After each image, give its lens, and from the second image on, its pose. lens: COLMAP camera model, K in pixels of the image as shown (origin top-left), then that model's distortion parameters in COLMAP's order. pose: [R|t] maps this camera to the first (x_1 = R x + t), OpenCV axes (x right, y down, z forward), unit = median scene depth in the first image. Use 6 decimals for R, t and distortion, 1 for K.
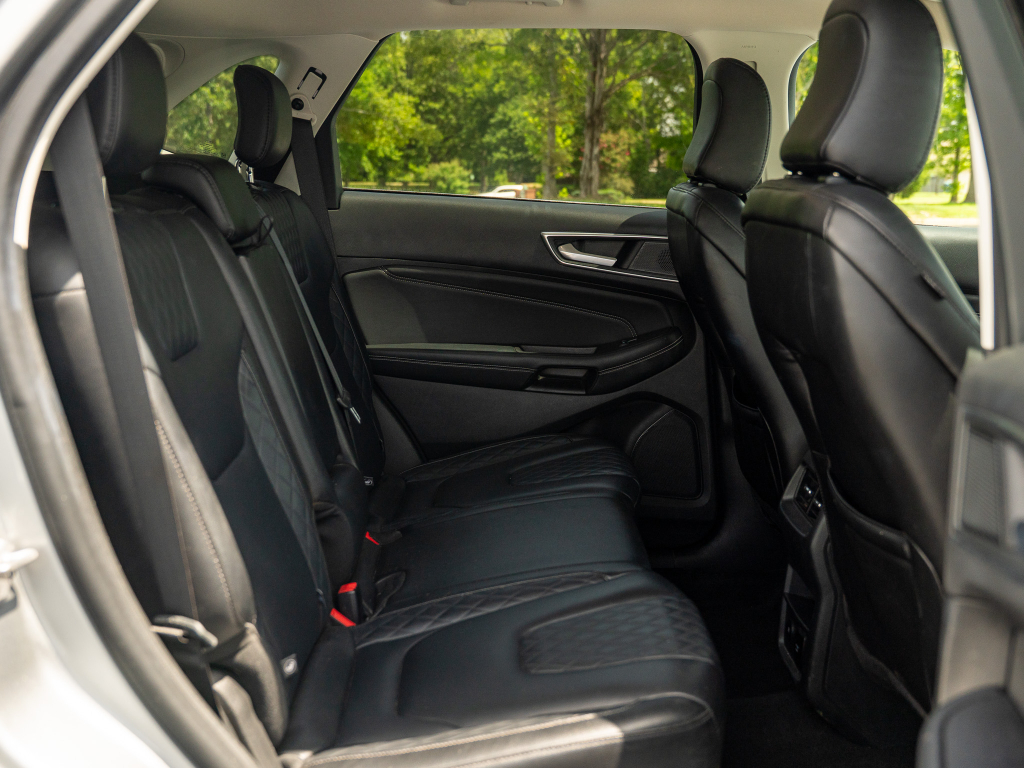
lens RADIAL K [[1197.0, 0, 507.4], [0, 1197.0, 385.0], [0, 0, 1]] dist [0.007201, 0.000000]
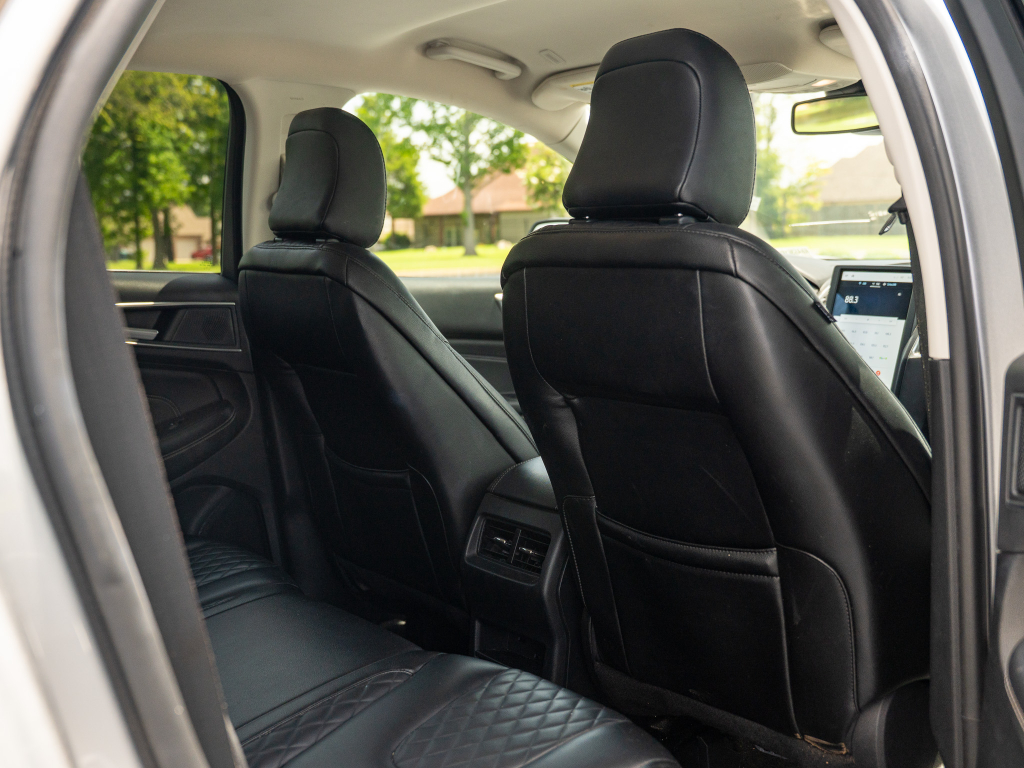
lens RADIAL K [[1197.0, 0, 510.7], [0, 1197.0, 385.0], [0, 0, 1]] dist [0.007201, 0.000000]
pose [[0.785507, -0.102907, 0.610236, -0.246879], [0.137603, 0.990436, -0.010104, -0.020948], [-0.603360, 0.091907, 0.792155, 0.145795]]
